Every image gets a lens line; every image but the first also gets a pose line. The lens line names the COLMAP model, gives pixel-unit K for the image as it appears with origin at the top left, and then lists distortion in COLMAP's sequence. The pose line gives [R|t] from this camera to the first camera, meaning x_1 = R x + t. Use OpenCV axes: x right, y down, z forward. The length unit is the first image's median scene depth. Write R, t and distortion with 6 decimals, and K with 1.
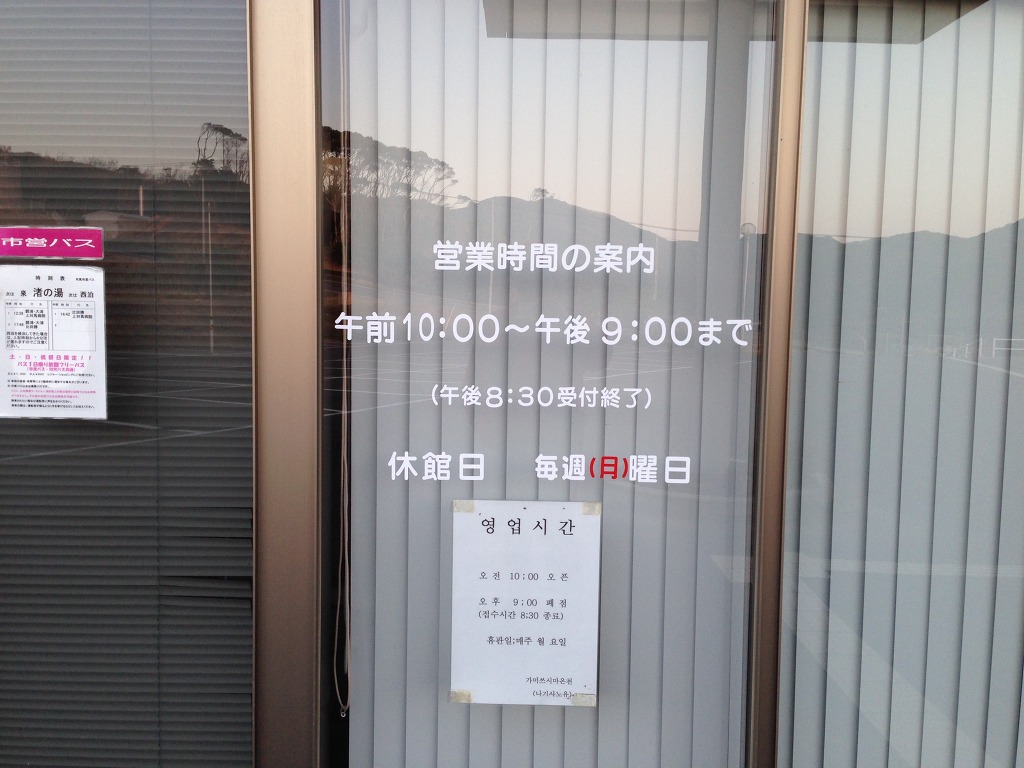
lens RADIAL K [[956.8, 0, 512.0], [0, 956.8, 384.0], [0, 0, 1]] dist [0.014805, 0.004252]
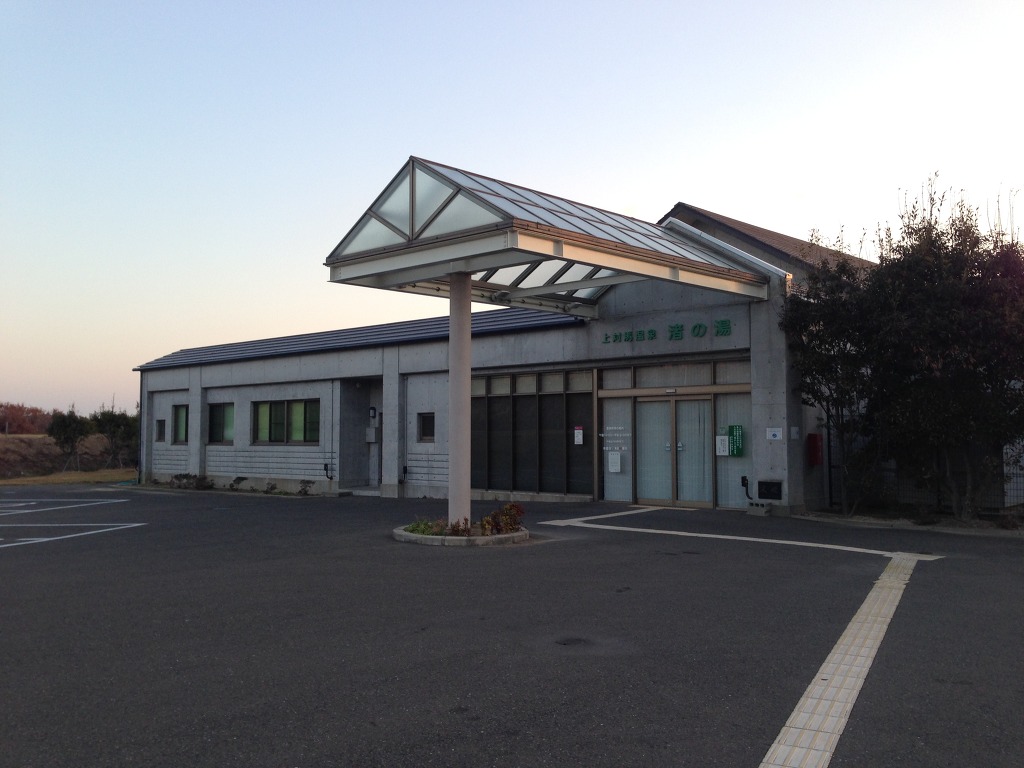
lens RADIAL K [[956.8, 0, 512.0], [0, 956.8, 384.0], [0, 0, 1]] dist [0.014805, 0.004252]
pose [[0.725836, -0.054851, -0.685677, 6.303473], [-0.042168, 0.991393, -0.123945, 0.721462], [0.686574, 0.118878, 0.717276, -7.208106]]
